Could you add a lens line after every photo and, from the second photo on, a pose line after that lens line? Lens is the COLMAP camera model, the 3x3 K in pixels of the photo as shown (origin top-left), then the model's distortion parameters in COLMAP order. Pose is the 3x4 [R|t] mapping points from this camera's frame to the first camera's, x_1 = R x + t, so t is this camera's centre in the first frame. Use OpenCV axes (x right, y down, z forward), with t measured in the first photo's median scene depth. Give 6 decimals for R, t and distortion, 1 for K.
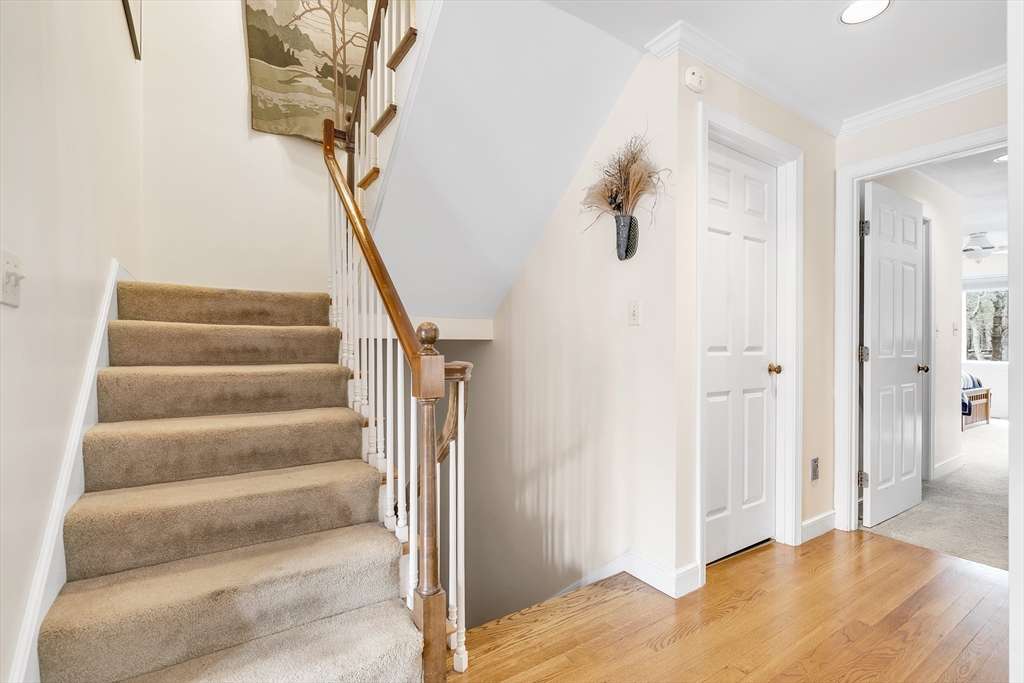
lens RADIAL K [[473.0, 0, 510.5], [0, 473.0, 344.3], [0, 0, 1]] dist [0.005454, 0.001484]
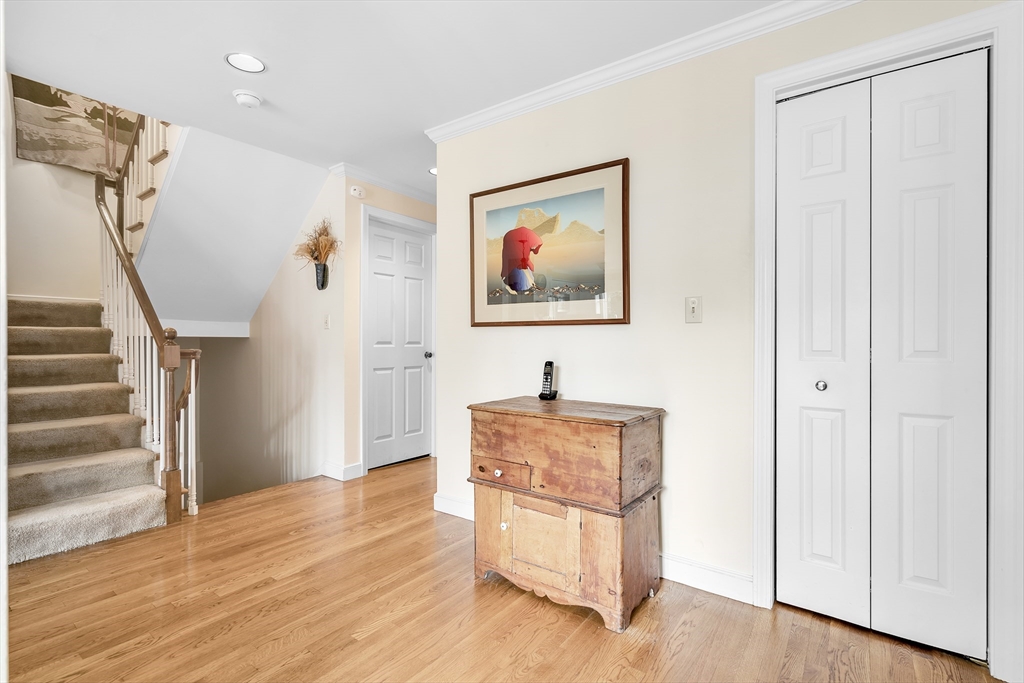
lens RADIAL K [[473.0, 0, 515.2], [0, 473.0, 343.2], [0, 0, 1]] dist [0.005454, 0.001484]
pose [[0.936073, -0.002249, 0.351800, 0.289490], [0.001425, 0.999996, 0.002604, 0.007480], [-0.351804, -0.001936, 0.936072, -0.807890]]
